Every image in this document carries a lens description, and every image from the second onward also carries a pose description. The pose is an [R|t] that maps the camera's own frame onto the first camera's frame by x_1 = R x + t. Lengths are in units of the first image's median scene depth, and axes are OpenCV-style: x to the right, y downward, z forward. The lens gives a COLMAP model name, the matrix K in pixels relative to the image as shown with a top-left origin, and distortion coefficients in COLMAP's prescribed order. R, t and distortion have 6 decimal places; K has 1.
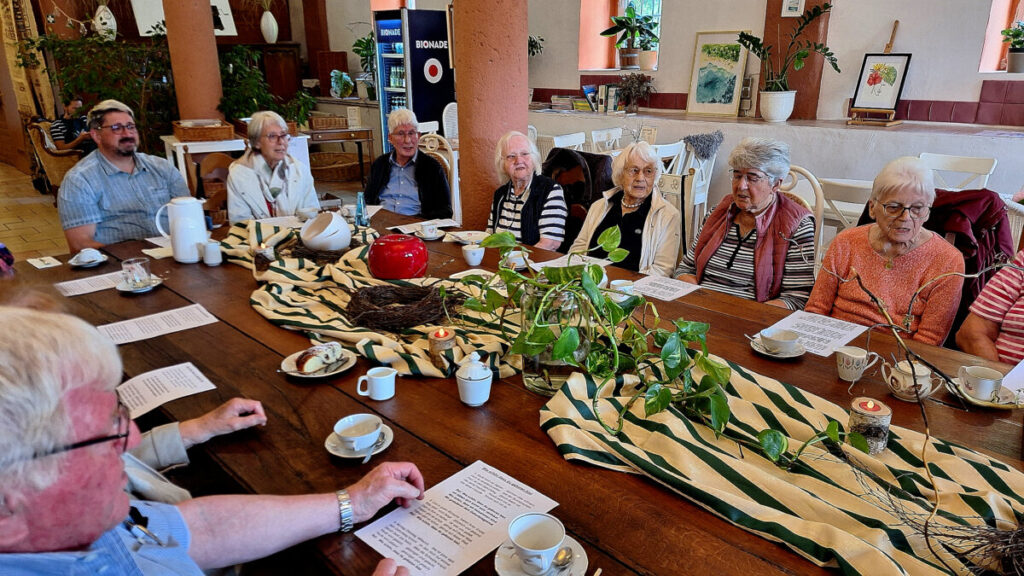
lens RADIAL K [[702.9, 0, 512.0], [0, 702.9, 288.0], [0, 0, 1]] dist [0.075088, -0.096575]
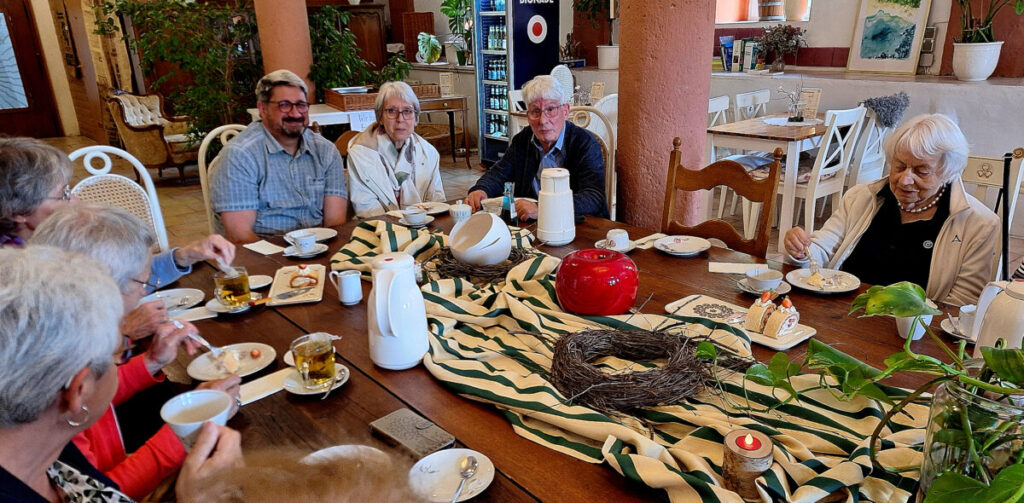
lens RADIAL K [[743.7, 0, 511.4], [0, 743.7, 280.3], [0, 0, 1]] dist [0.093601, -0.122631]
pose [[0.994431, 0.011470, -0.104766, -0.057806], [-0.009122, 0.999697, 0.022864, -0.021167], [0.104996, -0.021781, 0.994234, 0.082726]]
